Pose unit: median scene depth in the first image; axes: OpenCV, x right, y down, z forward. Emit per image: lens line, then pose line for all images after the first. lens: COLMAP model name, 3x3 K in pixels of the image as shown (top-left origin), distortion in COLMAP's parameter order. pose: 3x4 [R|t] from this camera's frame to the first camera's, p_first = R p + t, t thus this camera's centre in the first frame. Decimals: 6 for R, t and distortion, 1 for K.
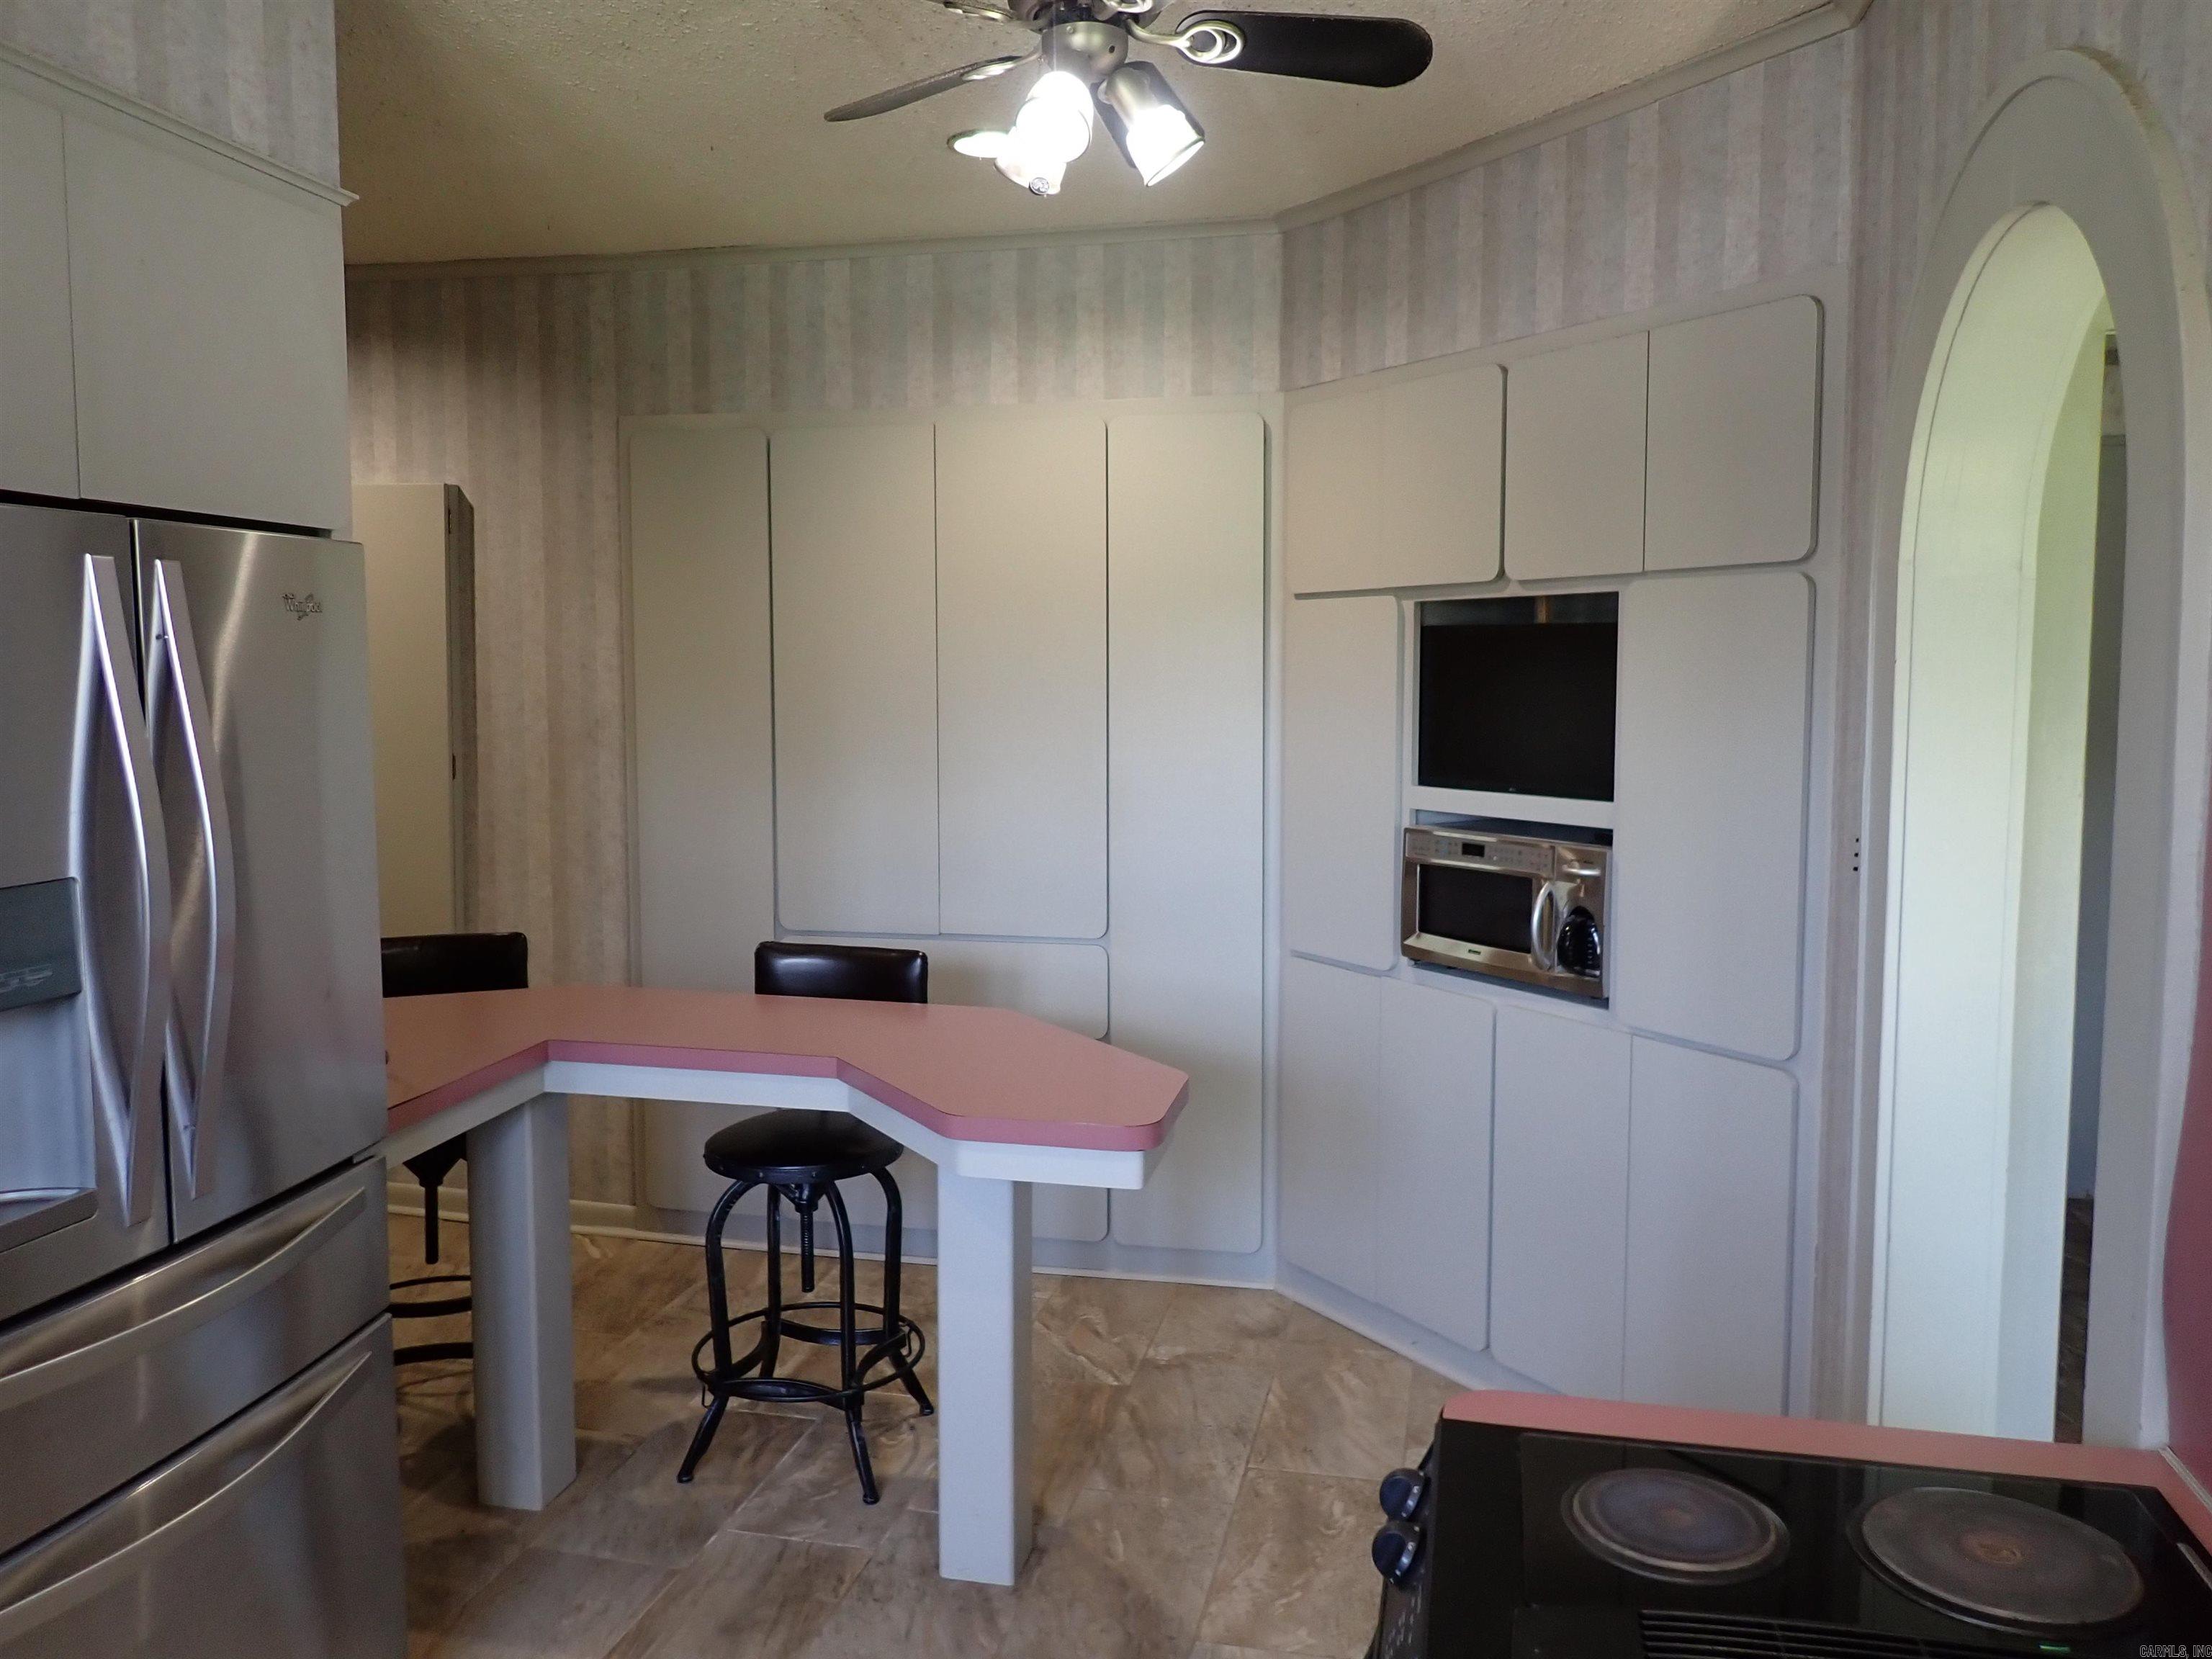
lens RADIAL K [[1684.8, 0, 1113.2], [0, 1684.8, 816.8], [0, 0, 1]] dist [0.030660, 0.002328]
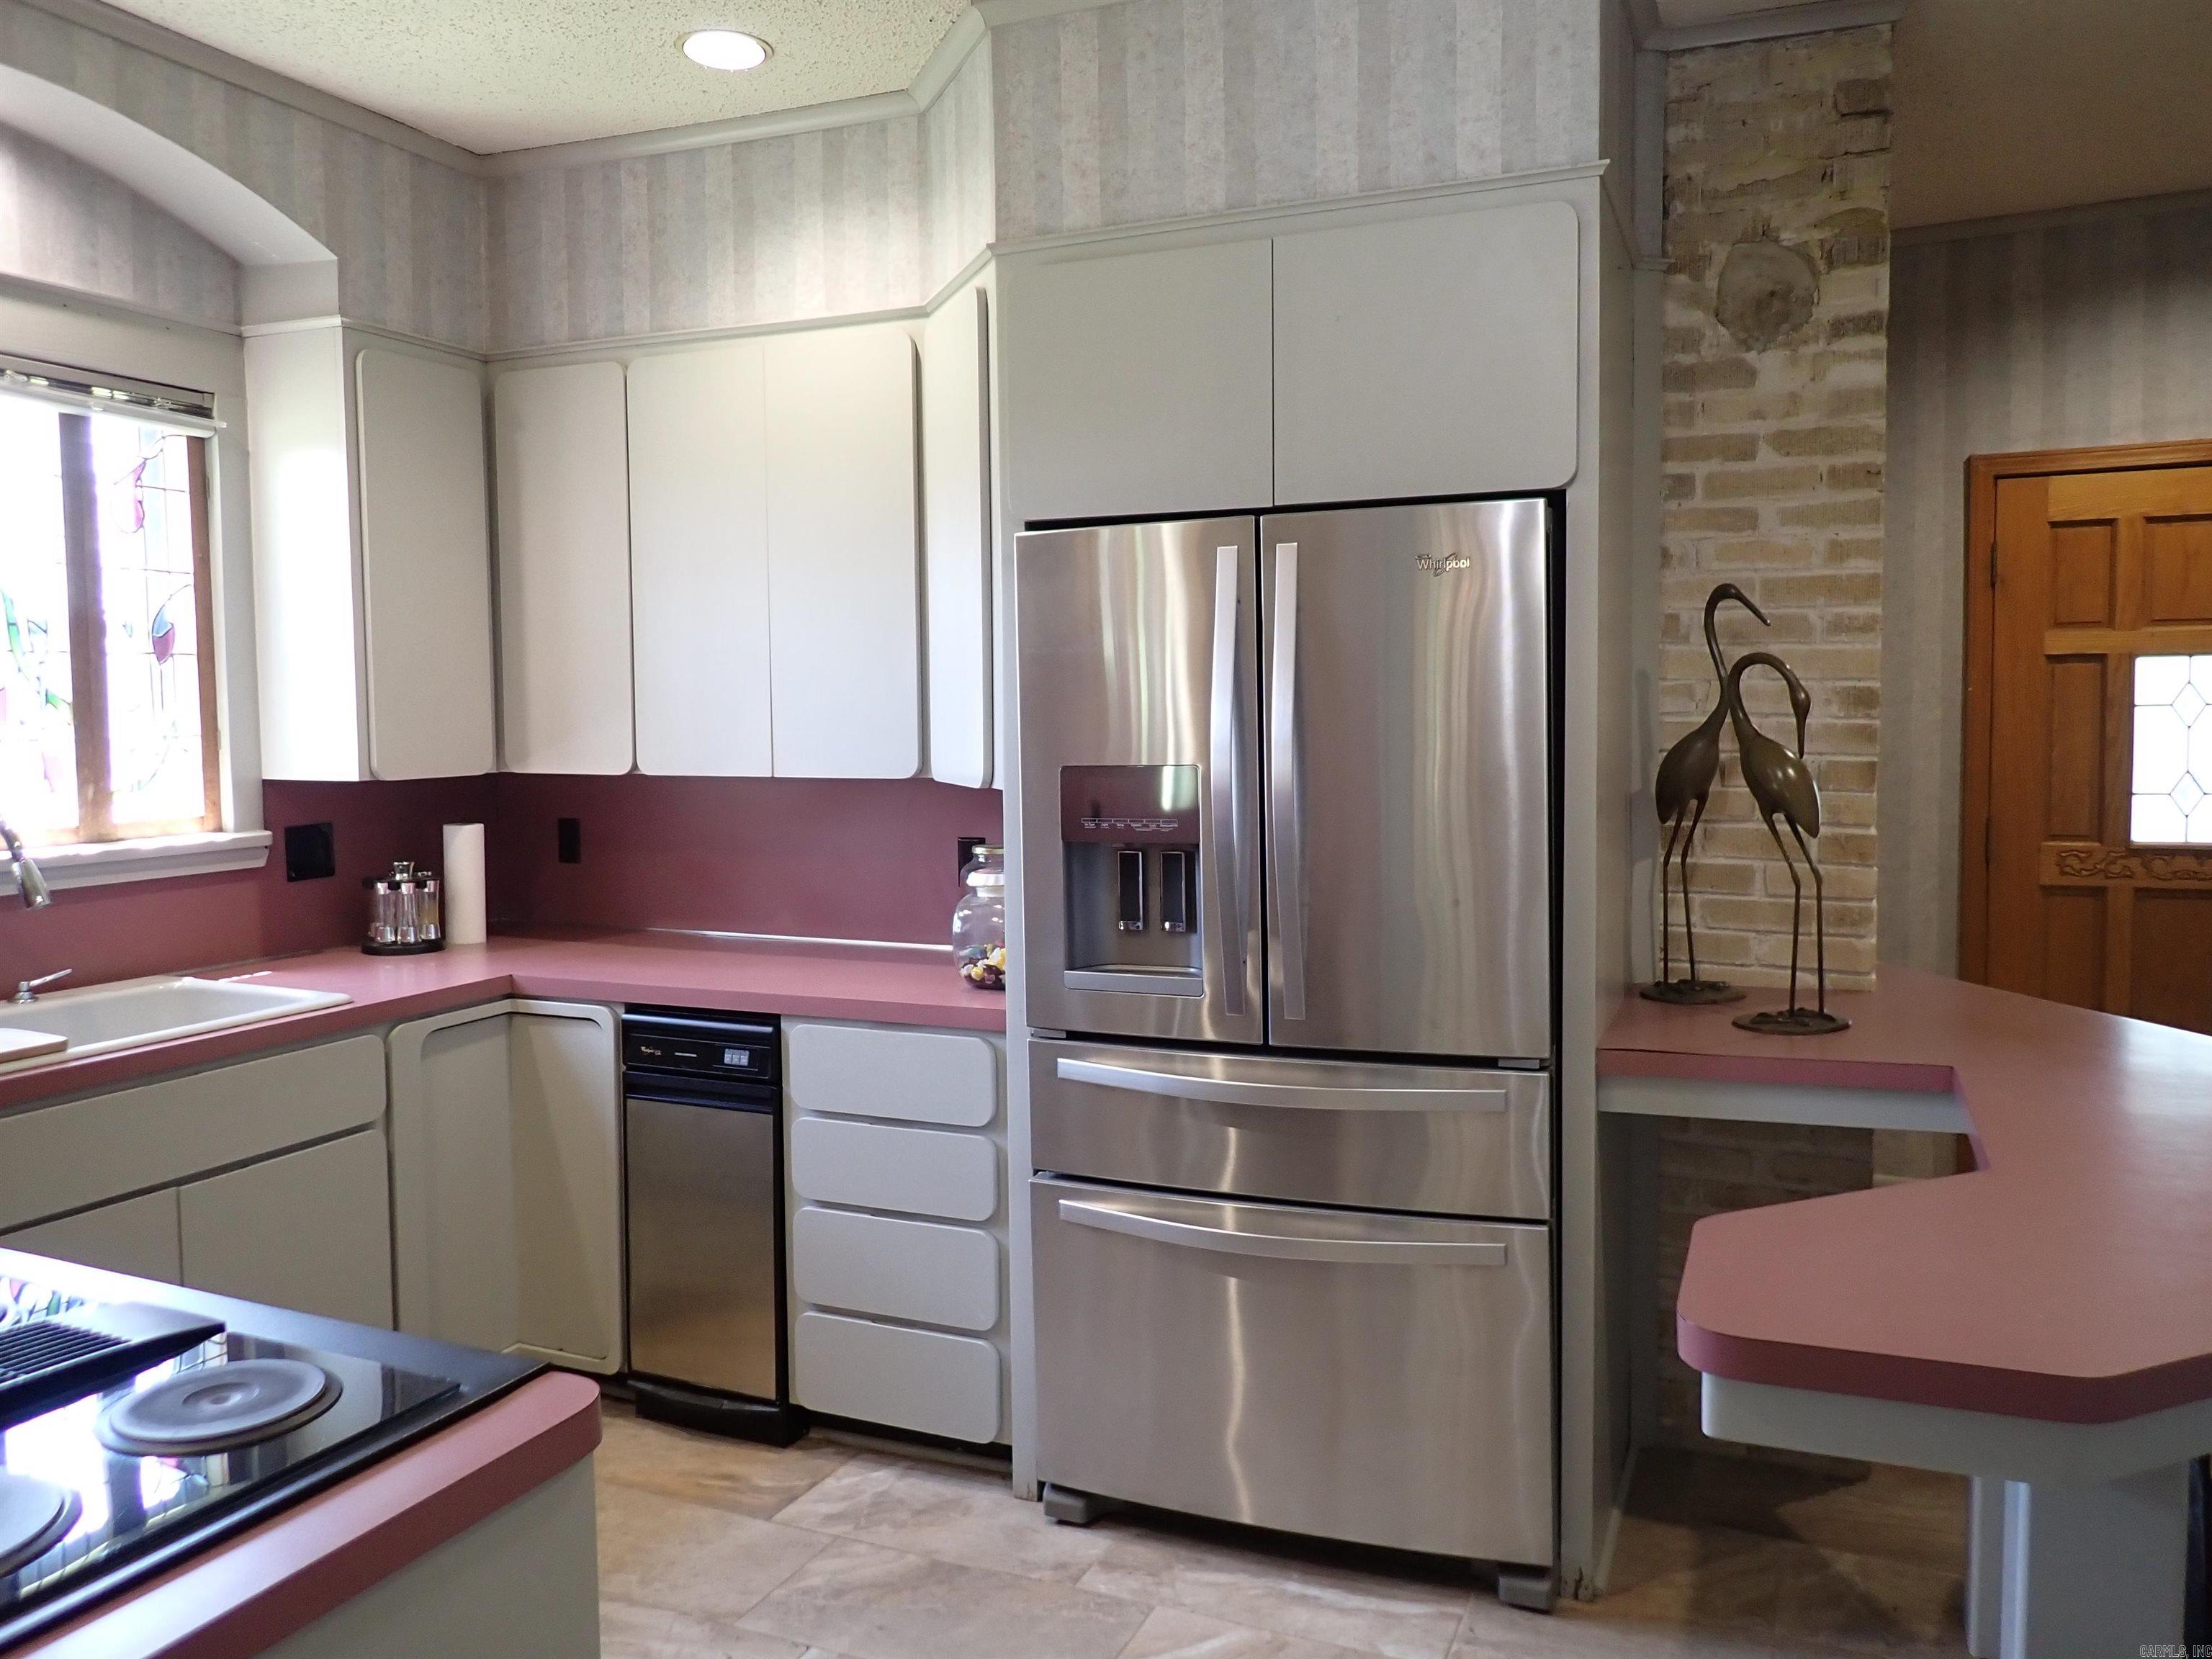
lens RADIAL K [[1684.8, 0, 1100.9], [0, 1684.8, 816.7], [0, 0, 1]] dist [0.030660, 0.002328]
pose [[-0.205706, 0.066849, -0.976328, 0.480959], [-0.071768, 0.993947, 0.083177, -0.021372], [0.975979, 0.087179, -0.199663, 0.683573]]
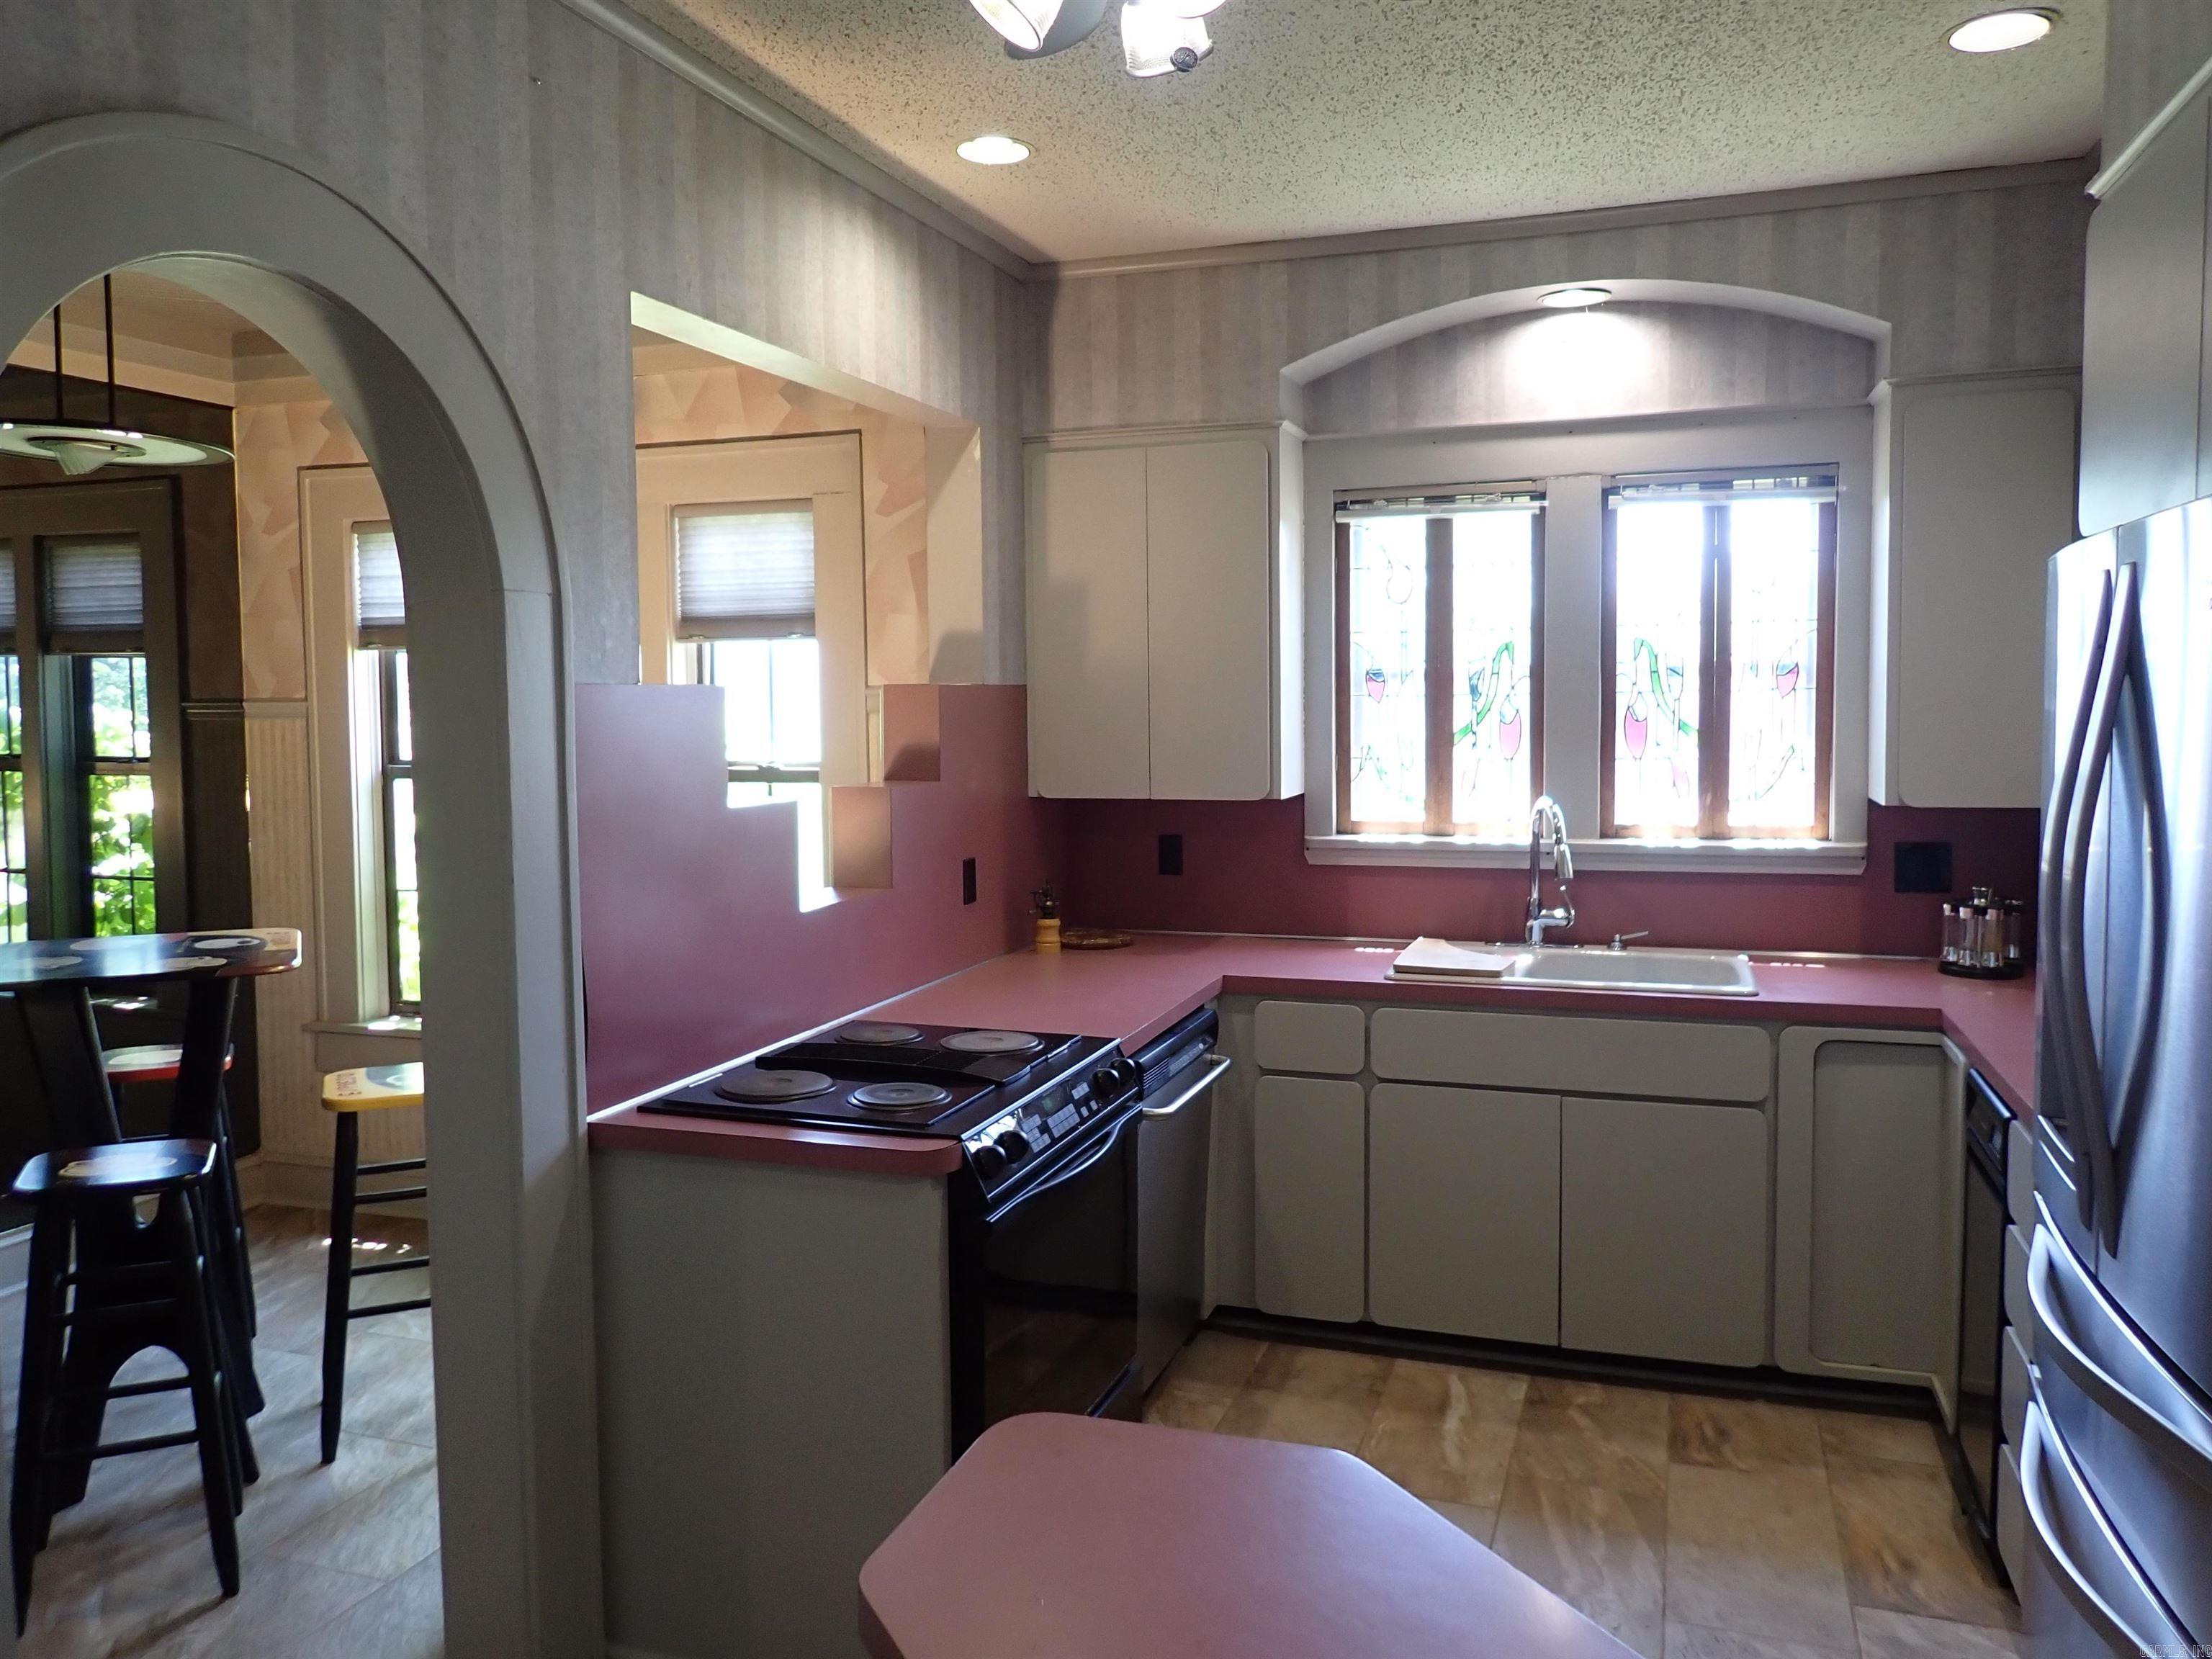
lens RADIAL K [[1684.8, 0, 1107.8], [0, 1684.8, 822.2], [0, 0, 1]] dist [0.030660, 0.002328]
pose [[-0.993868, 0.000569, 0.110573, -0.108627], [0.017809, 0.987755, 0.154992, -0.104035], [-0.109131, 0.156010, -0.981708, 1.243789]]
